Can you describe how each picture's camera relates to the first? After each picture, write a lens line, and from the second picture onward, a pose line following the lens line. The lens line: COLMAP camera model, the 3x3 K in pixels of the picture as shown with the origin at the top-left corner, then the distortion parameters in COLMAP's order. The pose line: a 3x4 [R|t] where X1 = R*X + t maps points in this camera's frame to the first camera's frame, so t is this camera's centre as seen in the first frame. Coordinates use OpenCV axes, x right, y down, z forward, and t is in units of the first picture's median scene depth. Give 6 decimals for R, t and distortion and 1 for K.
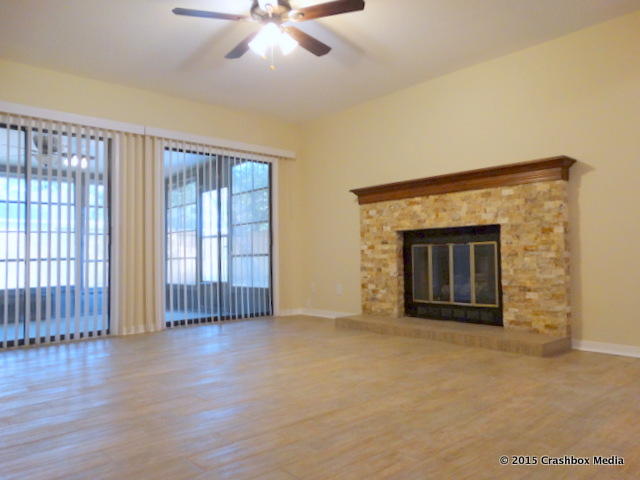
lens RADIAL K [[449.5, 0, 318.9], [0, 449.5, 240.9], [0, 0, 1]] dist [-0.004818, -0.000582]
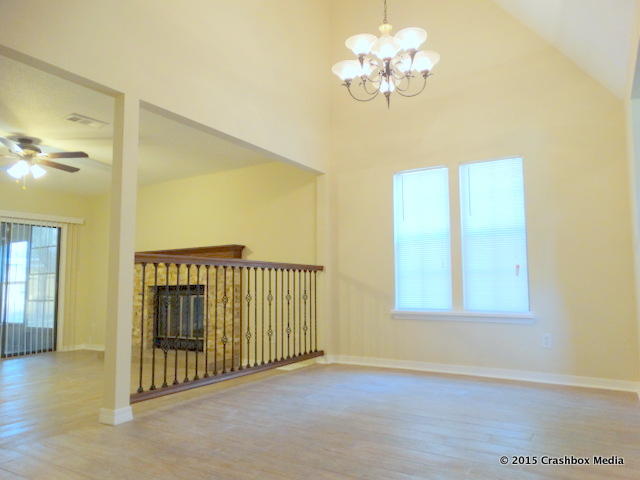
lens RADIAL K [[449.5, 0, 322.0], [0, 449.5, 240.5], [0, 0, 1]] dist [-0.004818, -0.000582]
pose [[0.960137, 0.019038, 0.278880, 0.293969], [-0.004309, 0.998567, -0.053336, -0.088760], [-0.279496, 0.050008, 0.958844, -0.478272]]
